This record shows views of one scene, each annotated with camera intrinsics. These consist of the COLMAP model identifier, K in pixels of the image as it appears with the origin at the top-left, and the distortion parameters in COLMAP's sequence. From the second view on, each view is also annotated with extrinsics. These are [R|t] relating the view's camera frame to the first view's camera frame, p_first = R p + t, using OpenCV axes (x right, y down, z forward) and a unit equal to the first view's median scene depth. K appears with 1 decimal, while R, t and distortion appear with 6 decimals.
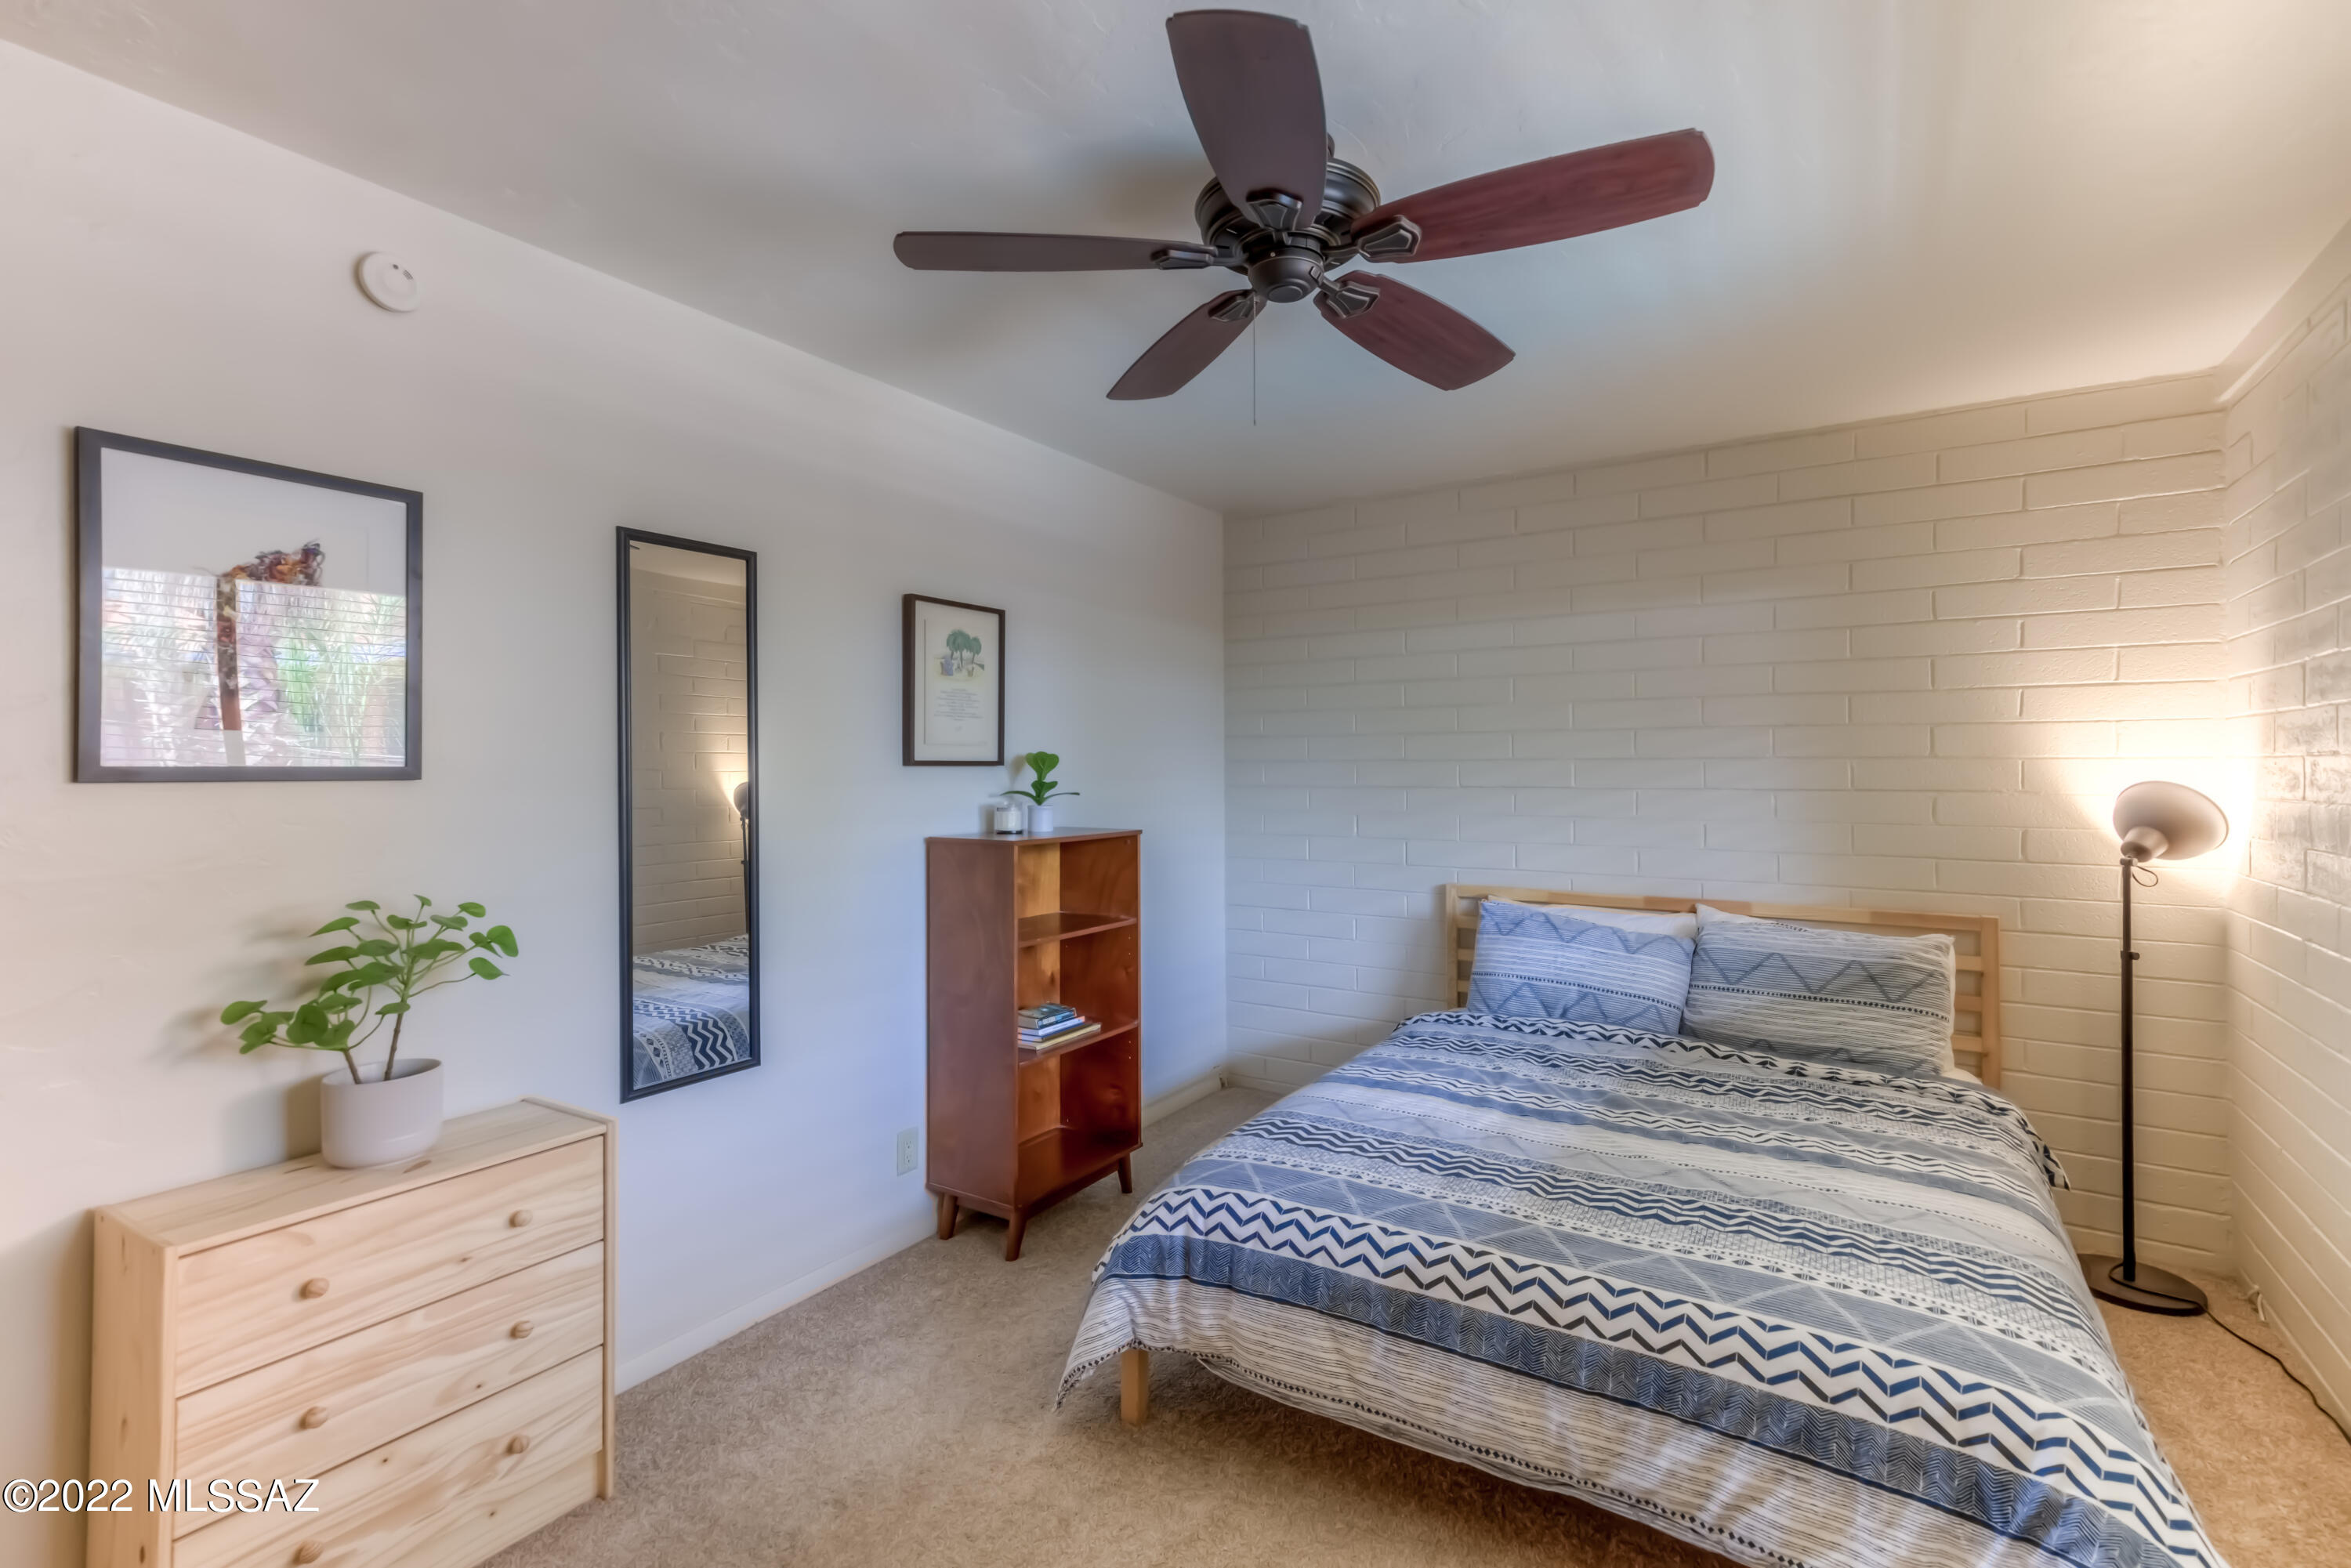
lens RADIAL K [[1093.4, 0, 1175.5], [0, 1093.4, 784.0], [0, 0, 1]] dist [0.024153, 0.000212]
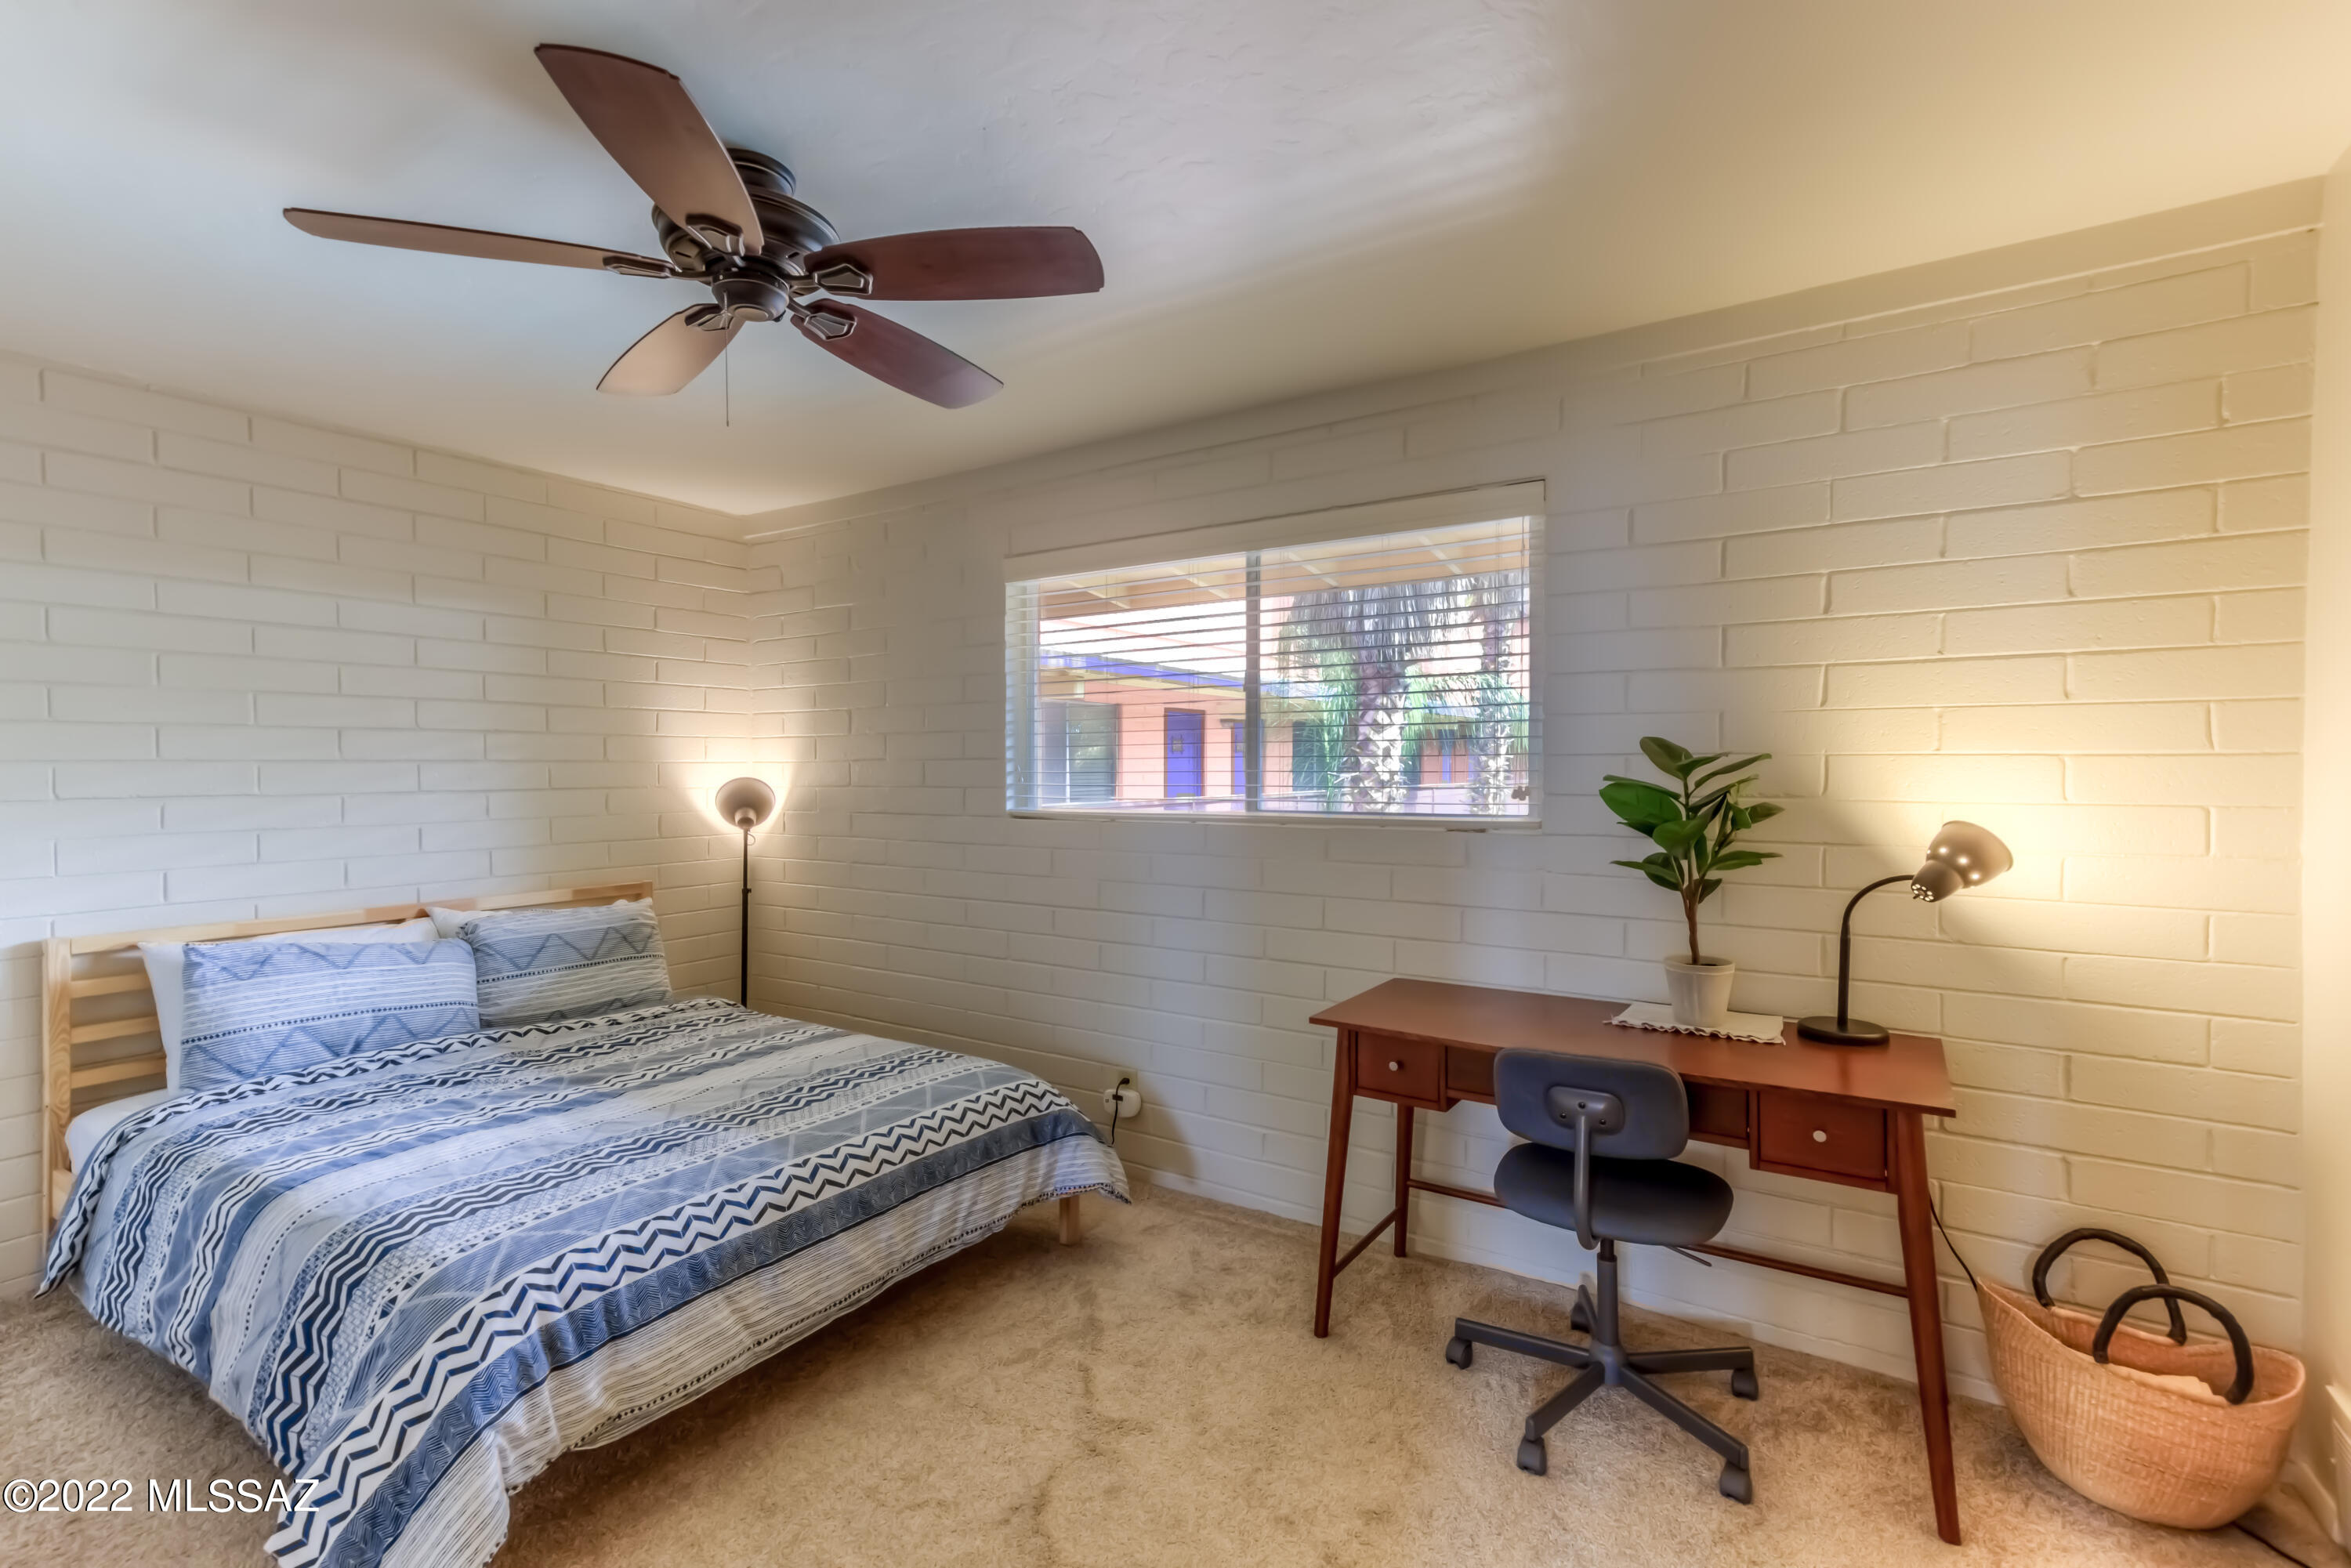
lens RADIAL K [[1093.4, 0, 1175.5], [0, 1093.4, 784.0], [0, 0, 1]] dist [0.024153, 0.000212]
pose [[-0.000945, -0.016348, 0.999866, -0.807240], [0.021738, 0.999630, 0.016365, -0.007419], [-0.999763, 0.021751, -0.000590, 0.488875]]
